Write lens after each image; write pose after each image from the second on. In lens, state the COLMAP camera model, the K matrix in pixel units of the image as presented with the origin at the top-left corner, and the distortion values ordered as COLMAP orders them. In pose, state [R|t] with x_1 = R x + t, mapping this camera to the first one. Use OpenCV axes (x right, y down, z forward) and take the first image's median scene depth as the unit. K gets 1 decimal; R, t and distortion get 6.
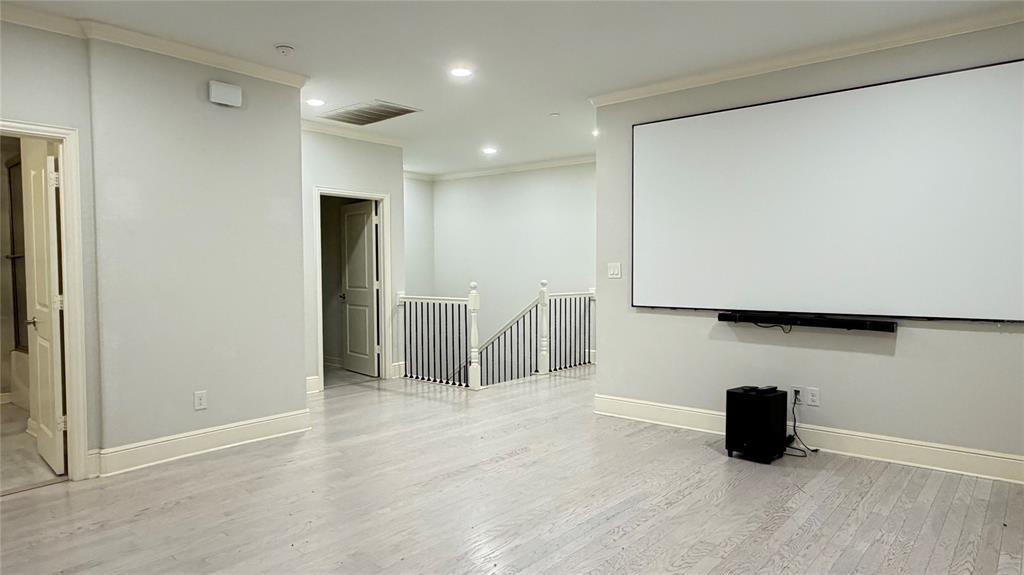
lens RADIAL K [[629.3, 0, 512.0], [0, 629.3, 287.5], [0, 0, 1]] dist [0.000218, -0.000151]
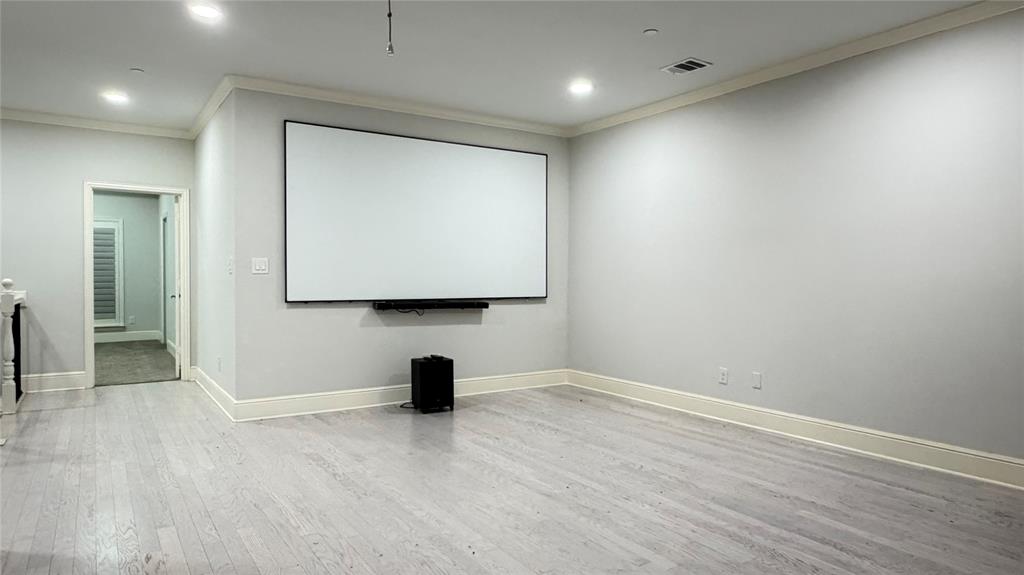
lens RADIAL K [[637.8, 0, 512.0], [0, 637.8, 287.5], [0, 0, 1]] dist [0.001510, 0.000155]
pose [[0.285825, -0.010136, 0.958228, -0.853828], [0.022673, 0.999736, 0.003812, 0.014079], [-0.958014, 0.020636, 0.285979, 0.470816]]
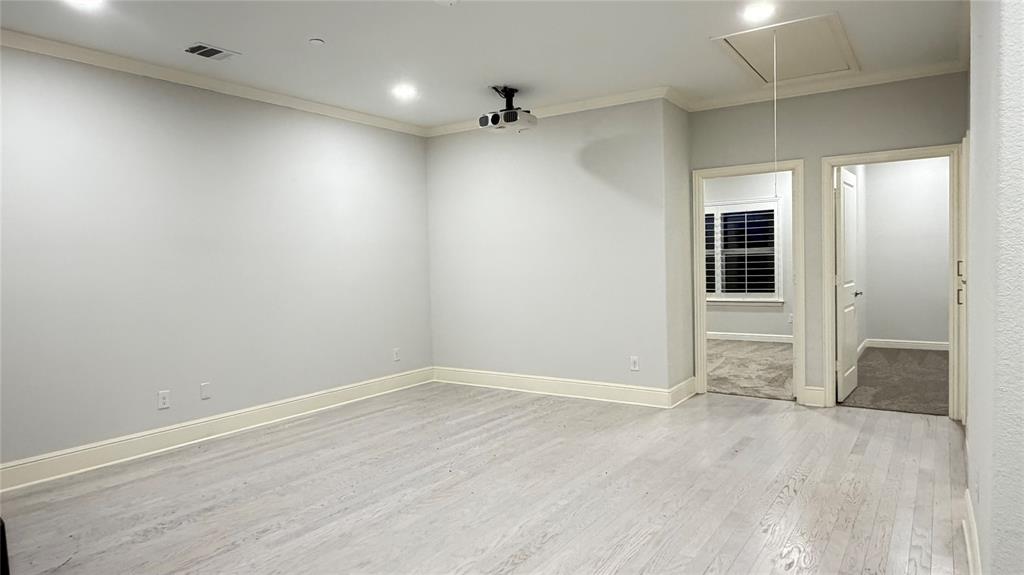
lens RADIAL K [[629.3, 0, 512.0], [0, 629.3, 287.5], [0, 0, 1]] dist [0.000218, -0.000151]
pose [[-0.993732, 0.035461, -0.106016, -0.019883], [0.028028, 0.997097, 0.070796, -0.053286], [0.108219, 0.067380, -0.991841, 1.579156]]
